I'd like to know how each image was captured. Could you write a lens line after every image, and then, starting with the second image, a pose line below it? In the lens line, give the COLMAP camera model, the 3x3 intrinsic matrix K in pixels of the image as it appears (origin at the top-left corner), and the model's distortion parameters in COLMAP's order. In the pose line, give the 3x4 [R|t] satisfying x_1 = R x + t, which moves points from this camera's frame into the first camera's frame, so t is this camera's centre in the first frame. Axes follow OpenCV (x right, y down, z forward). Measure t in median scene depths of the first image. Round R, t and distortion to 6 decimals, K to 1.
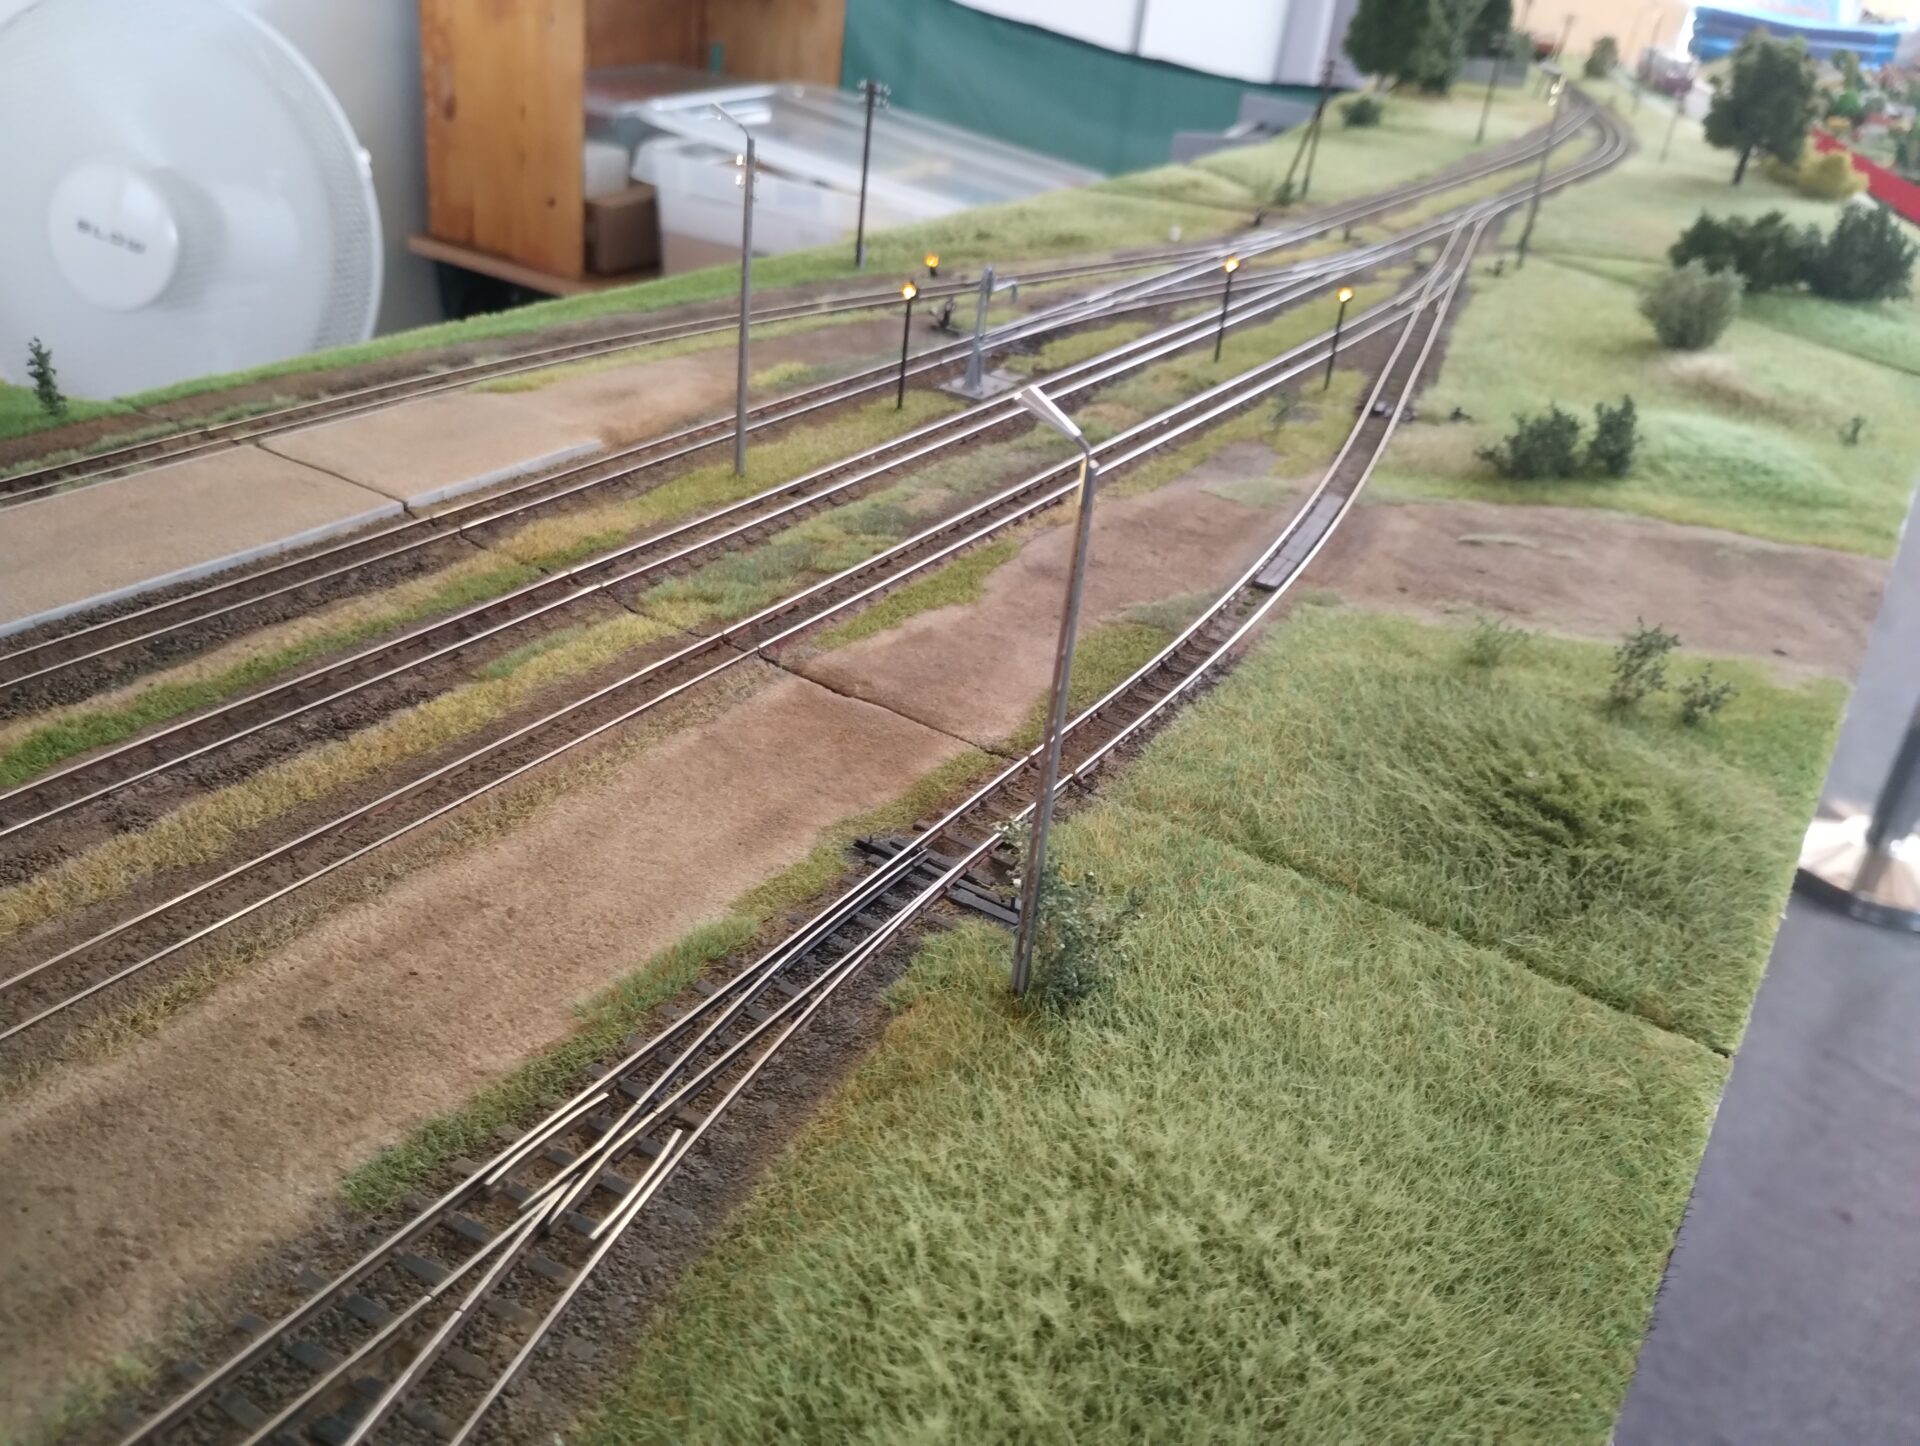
lens RADIAL K [[1589.0, 0, 957.9], [0, 1589.0, 723.4], [0, 0, 1]] dist [-0.006841, 0.002732]
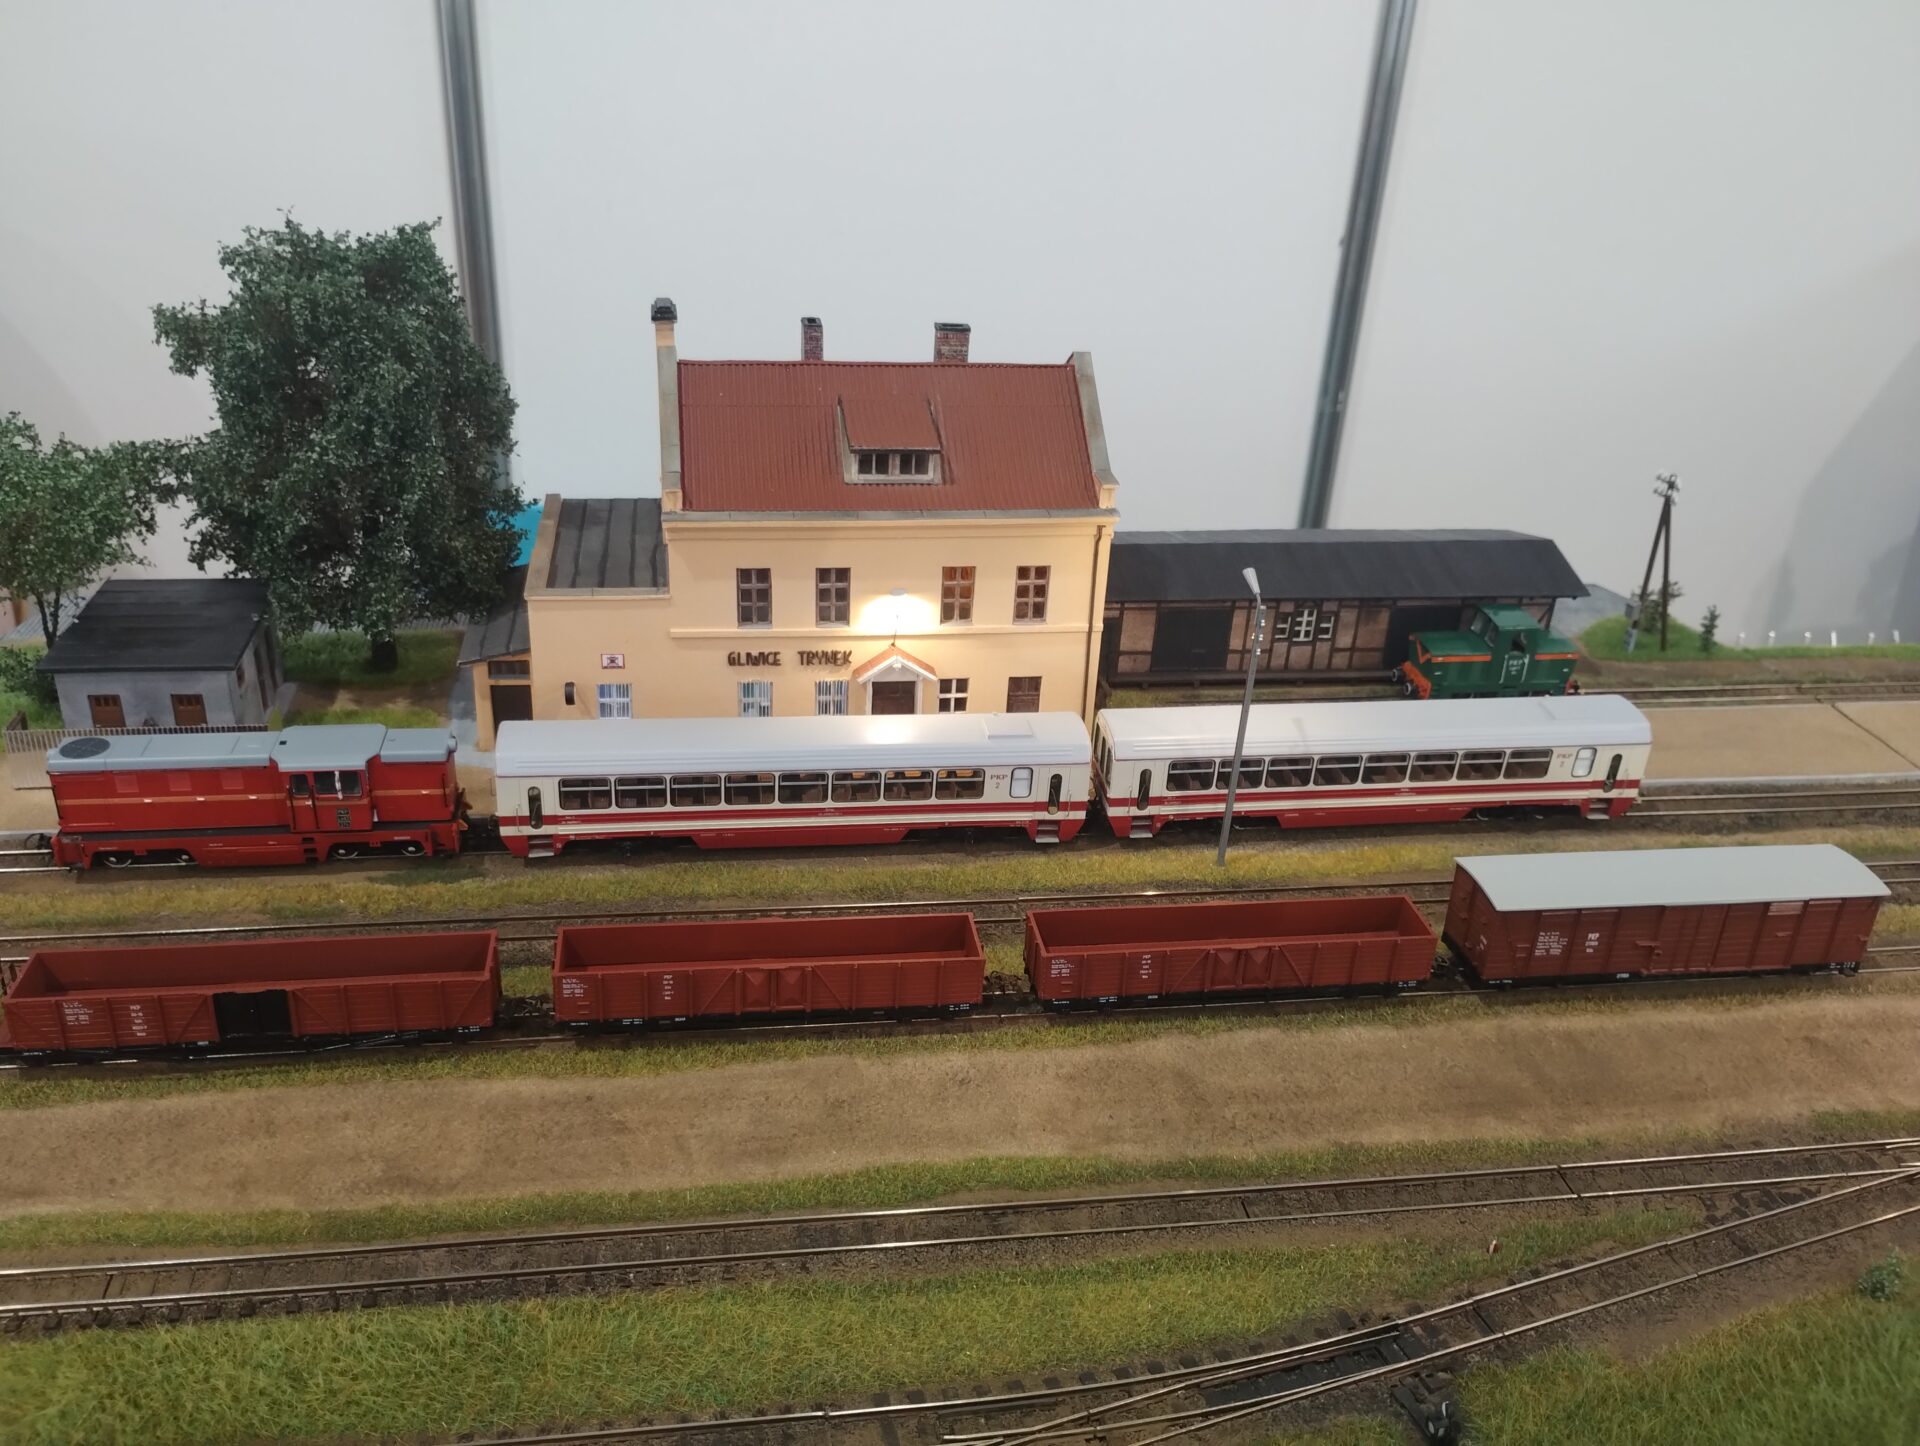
lens RADIAL K [[1589.0, 0, 955.7], [0, 1589.0, 719.1], [0, 0, 1]] dist [-0.006841, 0.002732]
pose [[0.640428, 0.280856, -0.714823, 0.124013], [-0.345930, 0.936465, 0.058011, 0.044063], [0.685700, 0.210127, 0.696895, -0.715843]]
